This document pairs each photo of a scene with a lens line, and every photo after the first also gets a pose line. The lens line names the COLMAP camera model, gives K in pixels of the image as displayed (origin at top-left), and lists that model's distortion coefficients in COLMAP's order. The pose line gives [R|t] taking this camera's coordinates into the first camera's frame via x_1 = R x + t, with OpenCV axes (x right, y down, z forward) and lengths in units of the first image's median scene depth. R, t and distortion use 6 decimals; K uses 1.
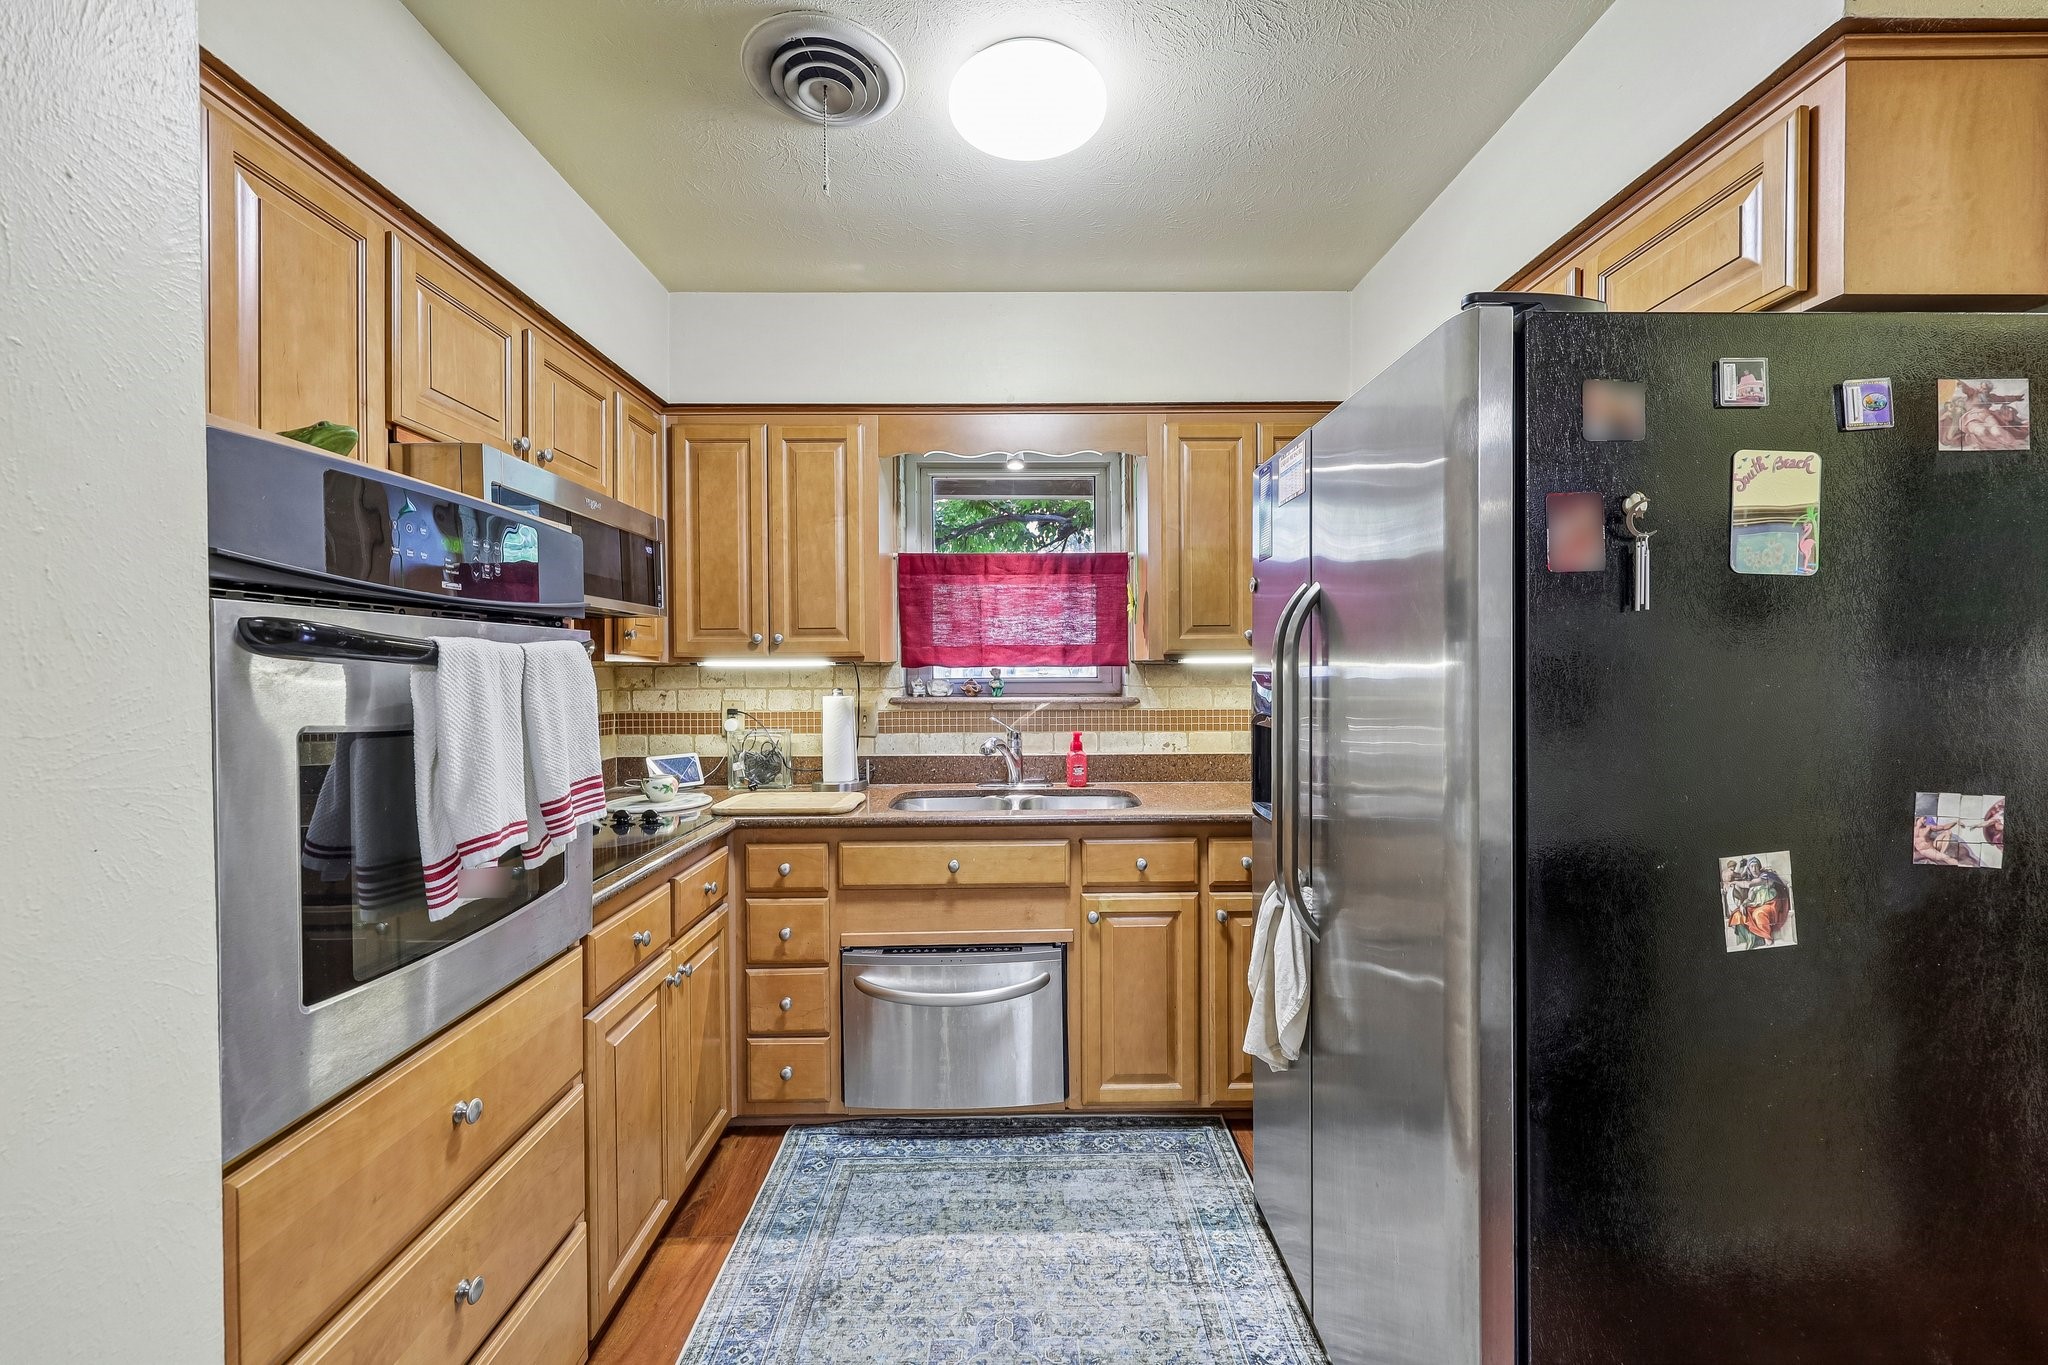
lens RADIAL K [[825.2, 0, 1026.7], [0, 825.2, 673.6], [0, 0, 1]] dist [0.000839, -0.000065]
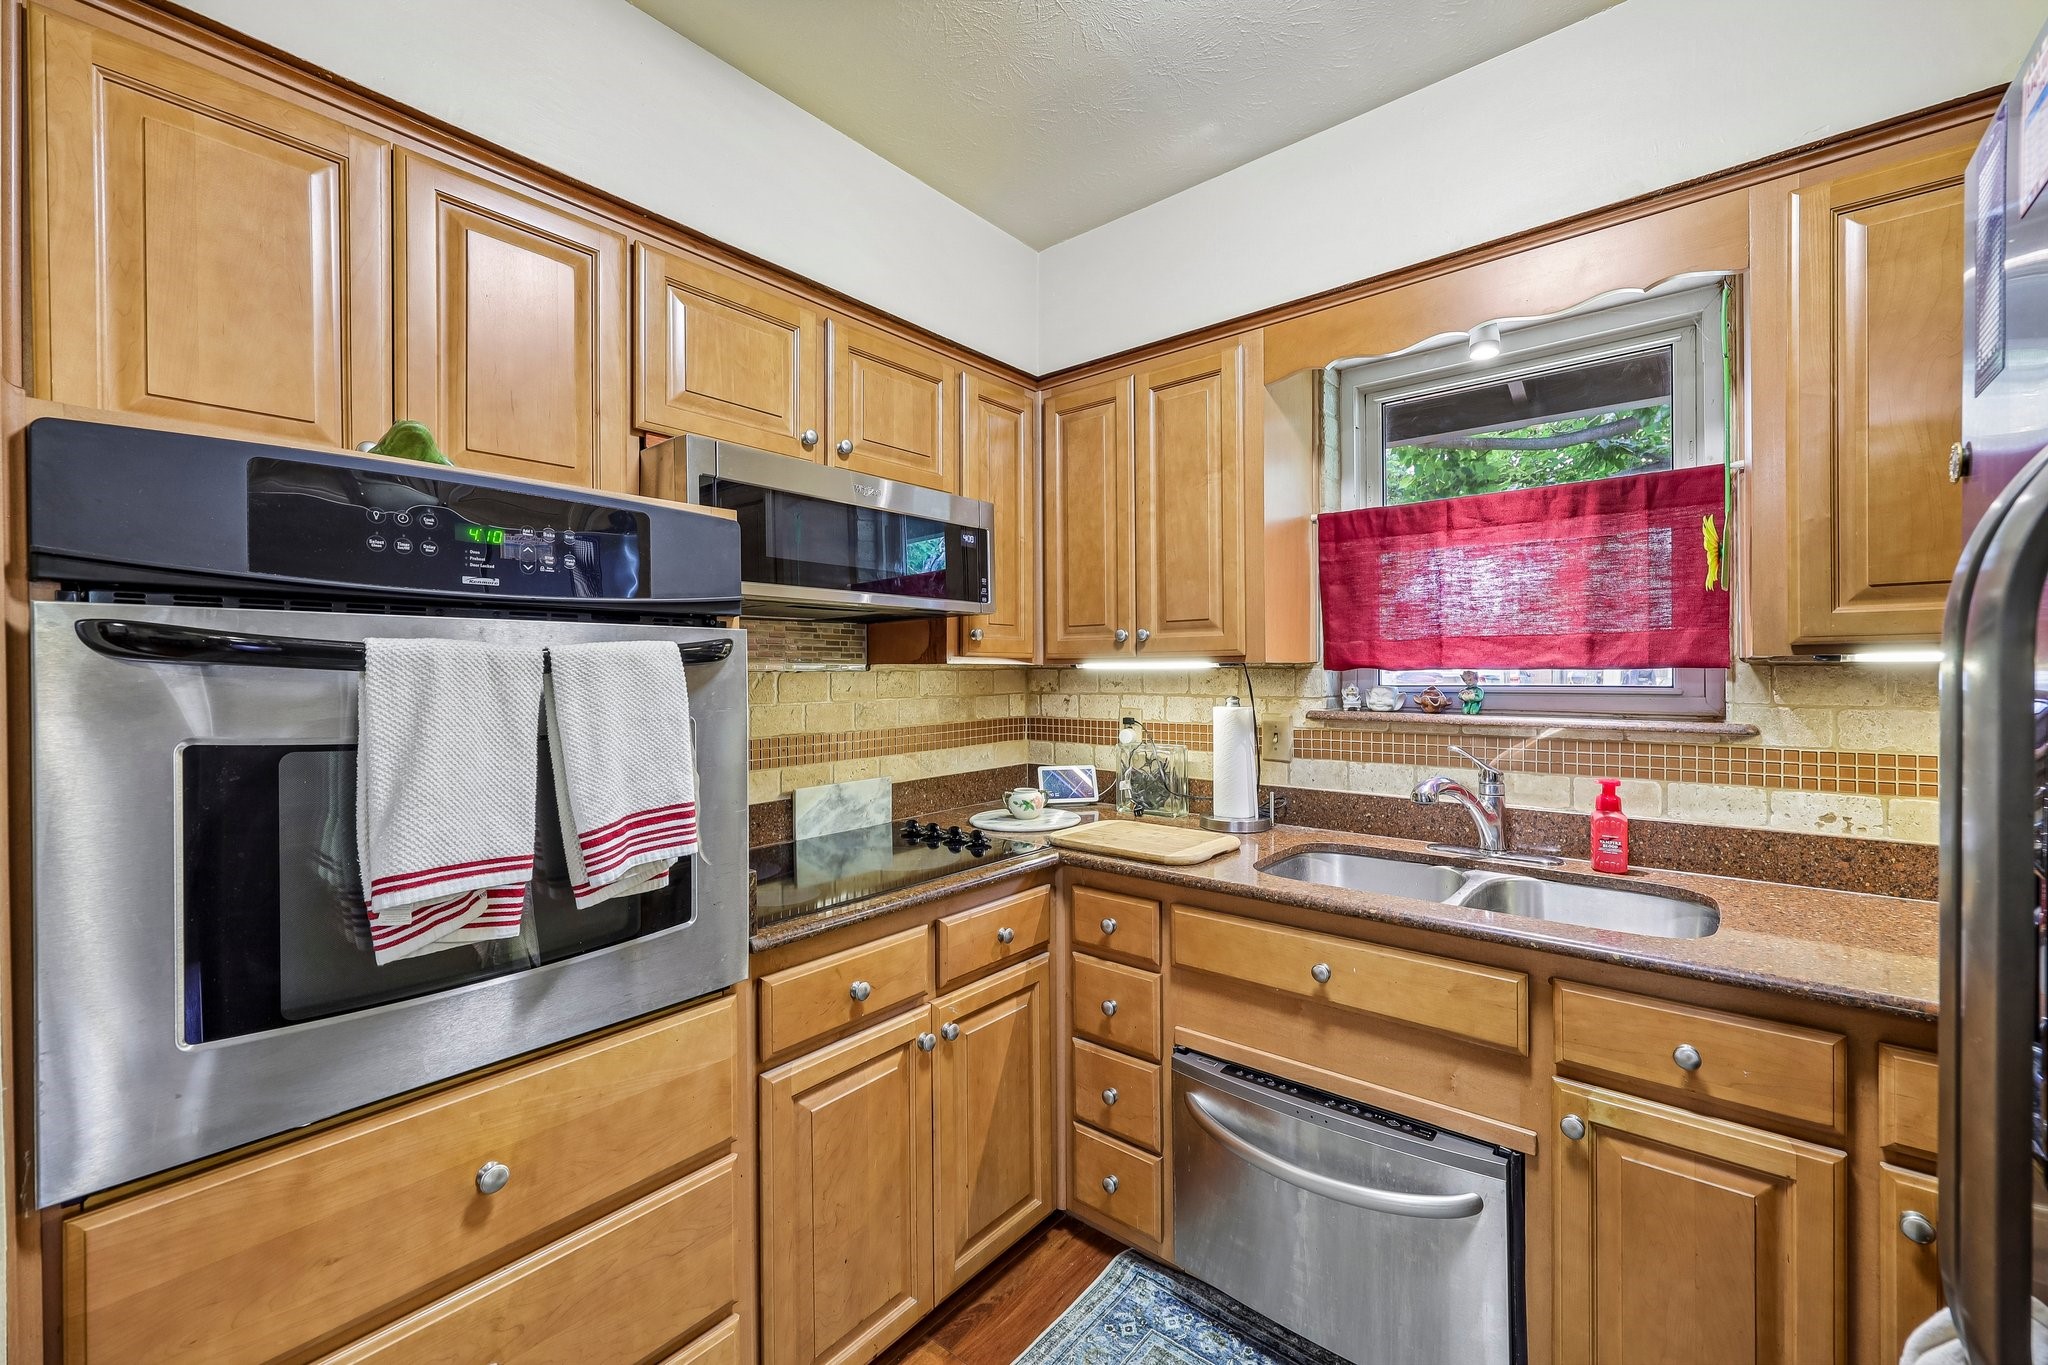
lens RADIAL K [[825.2, 0, 1026.7], [0, 825.2, 673.6], [0, 0, 1]] dist [0.000839, -0.000065]
pose [[0.757551, 0.003617, -0.652766, 0.142643], [-0.004159, 0.999991, 0.000713, -0.004136], [0.652763, 0.002175, 0.757559, 0.306158]]
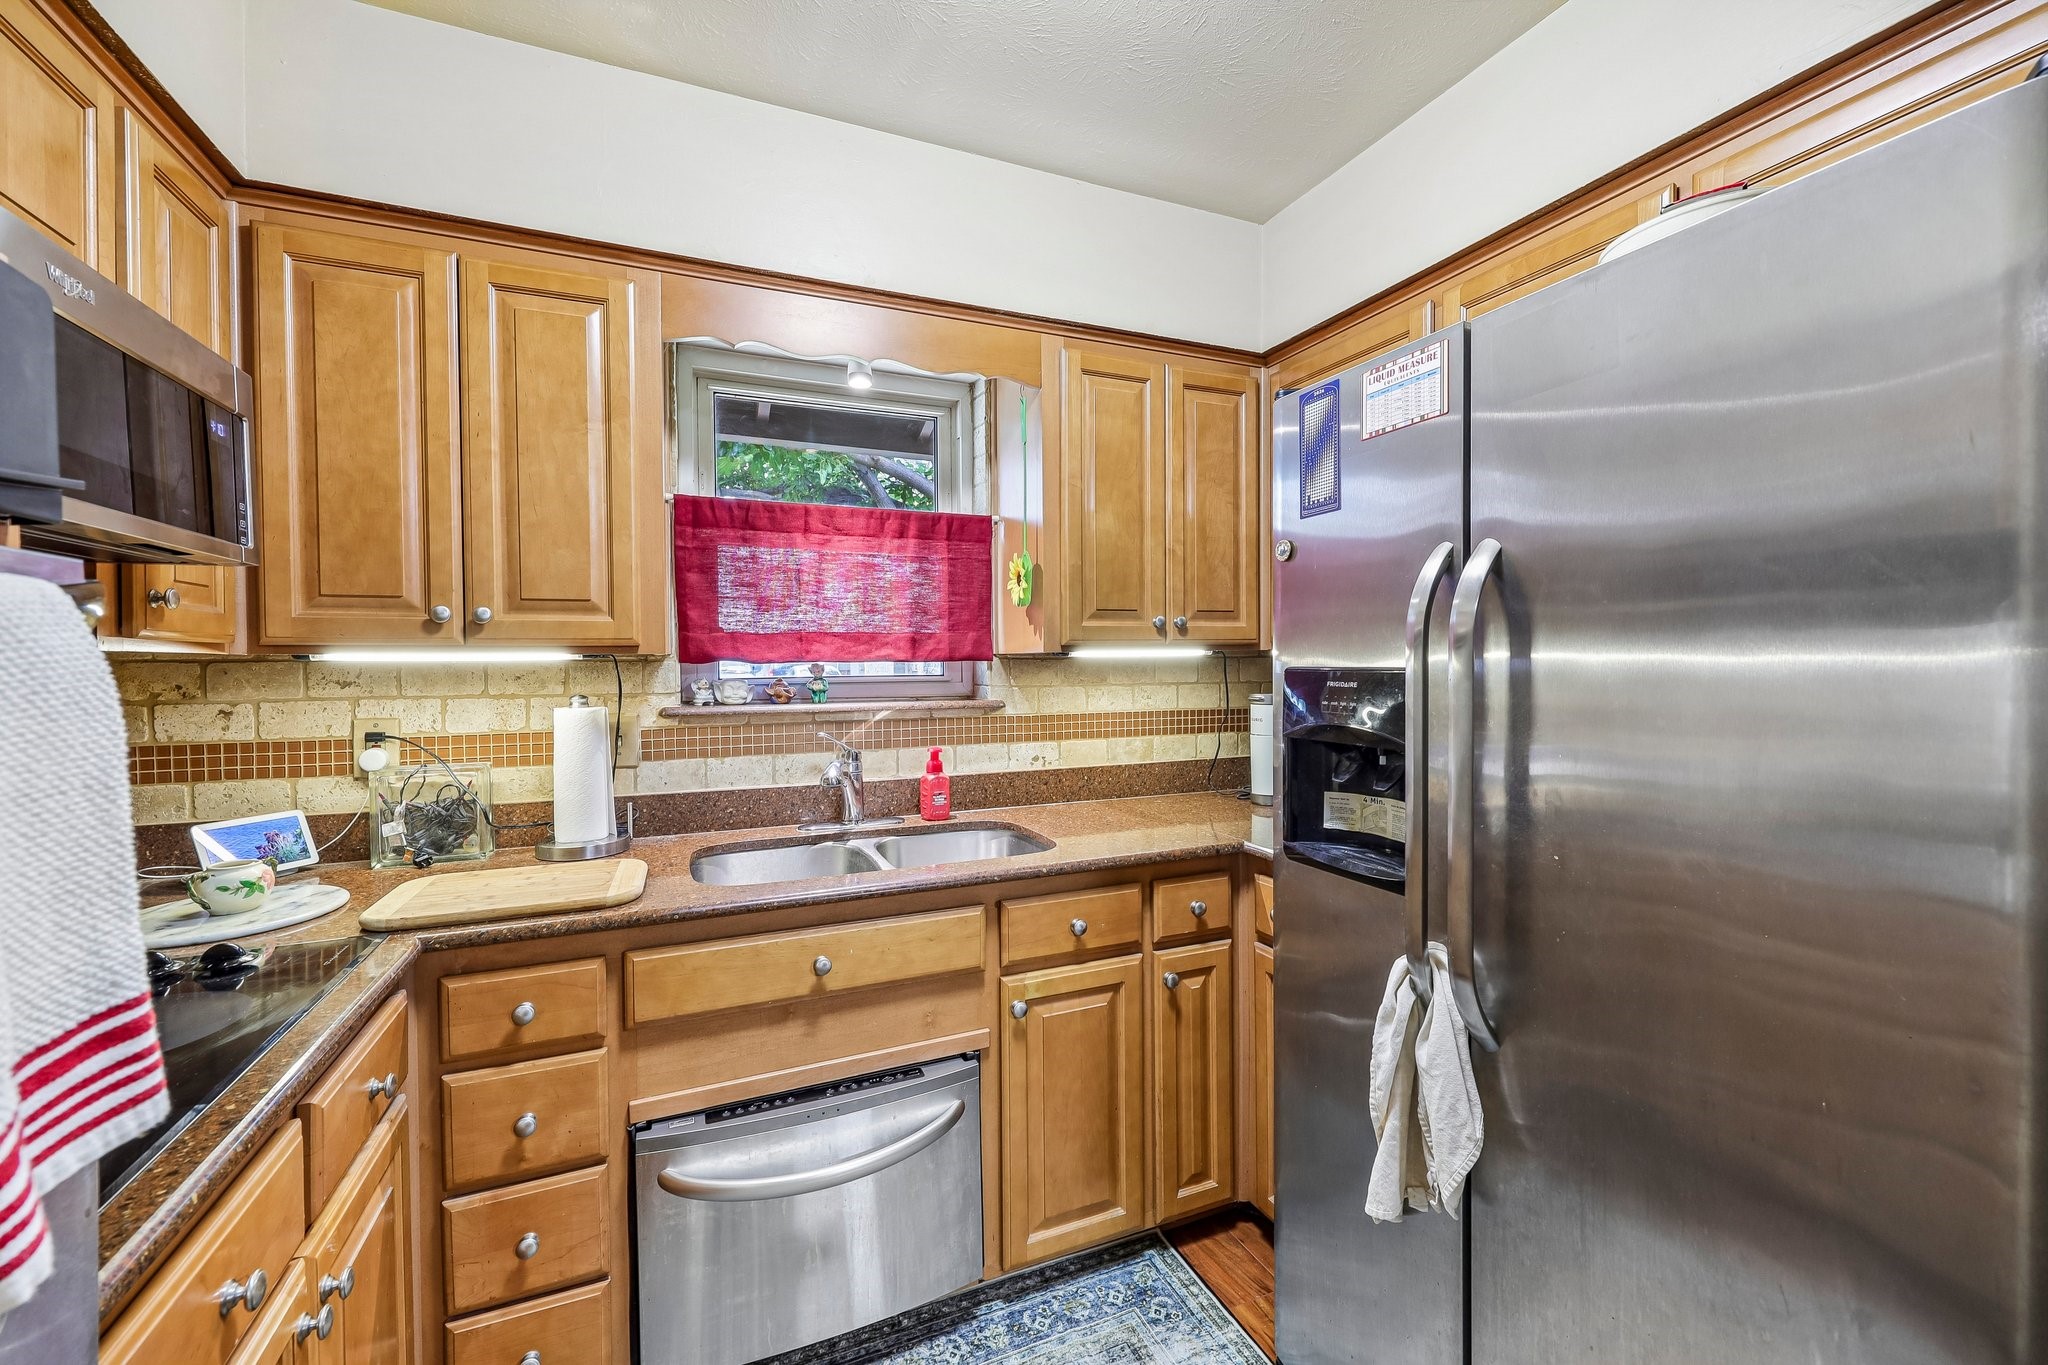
lens RADIAL K [[825.2, 0, 1026.7], [0, 825.2, 673.6], [0, 0, 1]] dist [0.000839, -0.000065]
pose [[0.924665, -0.006502, 0.380725, -0.163550], [0.004685, 0.999973, 0.005701, -0.001429], [-0.380752, -0.003488, 0.924671, 0.293555]]
